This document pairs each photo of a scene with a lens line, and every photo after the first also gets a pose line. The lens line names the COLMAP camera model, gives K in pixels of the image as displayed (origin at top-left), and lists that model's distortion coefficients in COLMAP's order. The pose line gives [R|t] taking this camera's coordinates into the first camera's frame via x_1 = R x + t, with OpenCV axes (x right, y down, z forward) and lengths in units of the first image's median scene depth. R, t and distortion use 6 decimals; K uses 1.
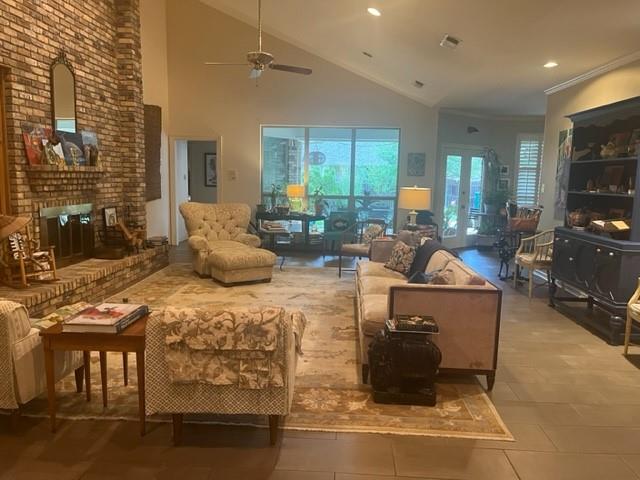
lens RADIAL K [[482.3, 0, 320.0], [0, 482.3, 240.0], [0, 0, 1]] dist [0.079120, -0.123481]
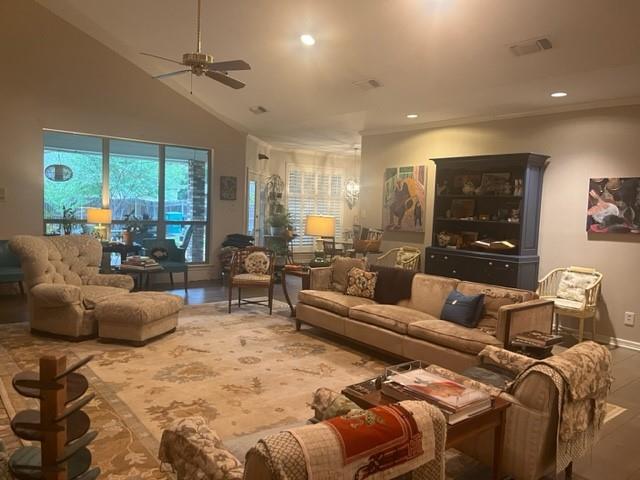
lens RADIAL K [[482.3, 0, 320.0], [0, 482.3, 240.0], [0, 0, 1]] dist [0.079120, -0.123481]
pose [[0.740785, -0.039364, 0.670588, -0.528780], [0.064587, 0.997830, -0.012774, -0.044635], [-0.668630, 0.052774, 0.741720, 0.257230]]
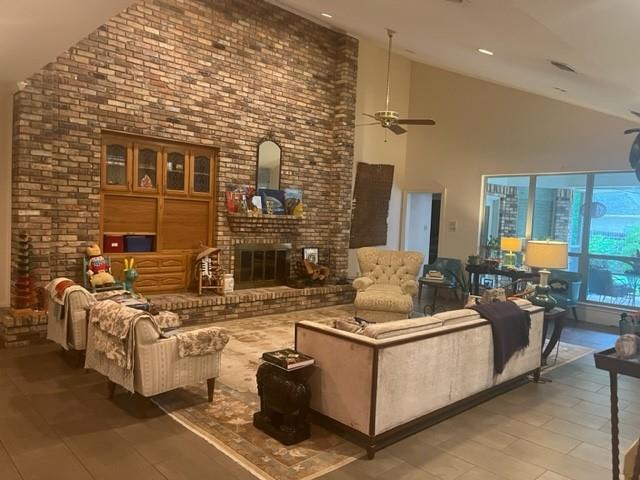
lens RADIAL K [[482.3, 0, 320.0], [0, 482.3, 240.0], [0, 0, 1]] dist [0.079120, -0.123481]
pose [[0.720117, 0.040101, -0.692693, 0.527675], [-0.118104, 0.990844, -0.065418, -0.010831], [0.683727, 0.128918, 0.718260, 0.151025]]
